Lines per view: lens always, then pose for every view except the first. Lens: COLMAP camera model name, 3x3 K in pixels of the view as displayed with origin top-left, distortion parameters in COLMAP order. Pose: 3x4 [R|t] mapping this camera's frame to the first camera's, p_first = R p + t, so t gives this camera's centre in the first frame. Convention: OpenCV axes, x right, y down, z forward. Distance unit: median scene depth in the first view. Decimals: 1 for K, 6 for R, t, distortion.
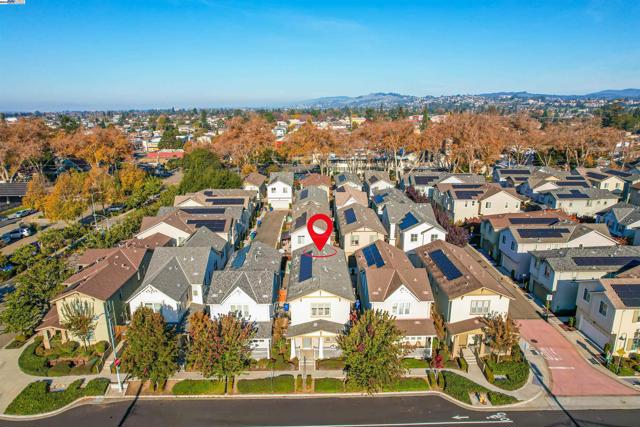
lens RADIAL K [[415.4, 0, 320.0], [0, 415.4, 213.5], [0, 0, 1]] dist [-0.005715, -0.050406]
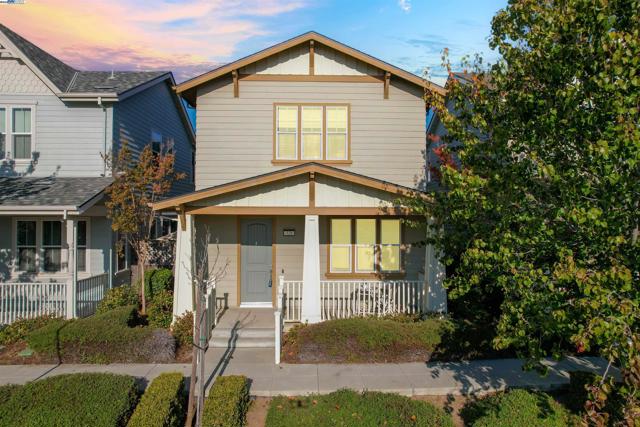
lens RADIAL K [[409.3, 0, 320.0], [0, 409.3, 213.5], [0, 0, 1]] dist [-0.024399, 0.001995]
pose [[0.999986, 0.001828, 0.004923, 0.005767], [-0.000558, 0.969172, -0.246383, 0.347131], [-0.005222, 0.246377, 0.969160, 0.777776]]
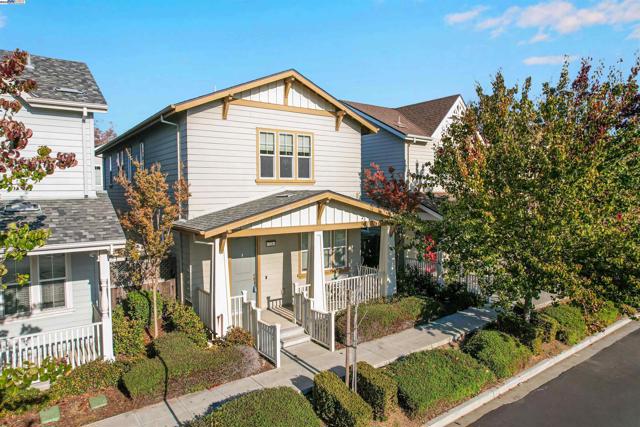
lens RADIAL K [[415.4, 0, 320.0], [0, 415.4, 213.5], [0, 0, 1]] dist [-0.005715, -0.050406]
pose [[0.816330, -0.037116, 0.576393, -0.153815], [0.145481, 0.978972, -0.143001, 0.322291], [-0.558965, 0.200590, 0.804563, 0.765929]]
